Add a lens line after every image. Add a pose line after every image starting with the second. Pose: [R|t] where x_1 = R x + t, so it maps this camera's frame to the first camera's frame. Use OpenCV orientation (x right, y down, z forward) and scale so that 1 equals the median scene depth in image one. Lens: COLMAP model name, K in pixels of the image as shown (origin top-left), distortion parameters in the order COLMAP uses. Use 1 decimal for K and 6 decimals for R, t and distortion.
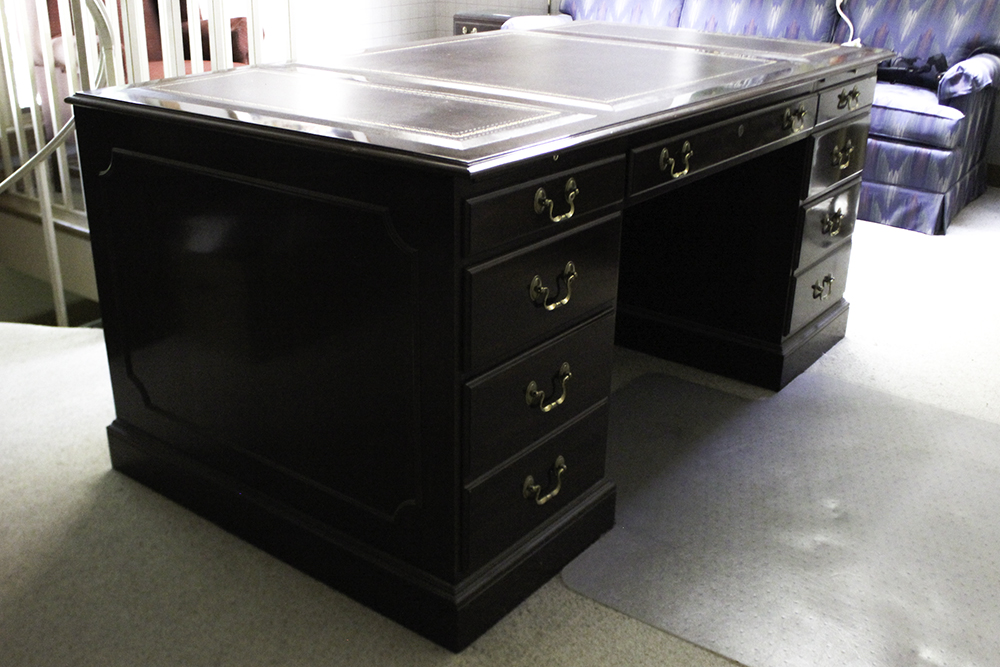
lens RADIAL K [[1038.1, 0, 500.0], [0, 1038.1, 333.5], [0, 0, 1]] dist [-0.157573, 0.155313]
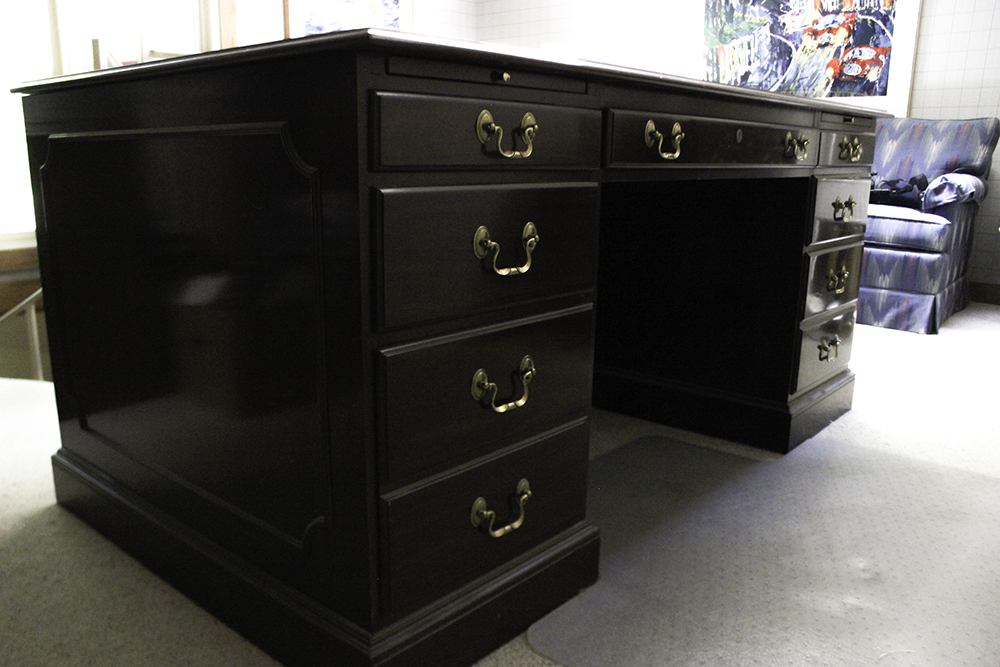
lens RADIAL K [[827.7, 0, 478.2], [0, 827.7, 351.3], [0, 0, 1]] dist [-0.161361, 0.132800]
pose [[0.996827, 0.009015, -0.079088, 0.043861], [-0.020689, 0.988762, -0.148060, 0.069808], [0.076864, 0.149227, 0.985811, 0.212919]]
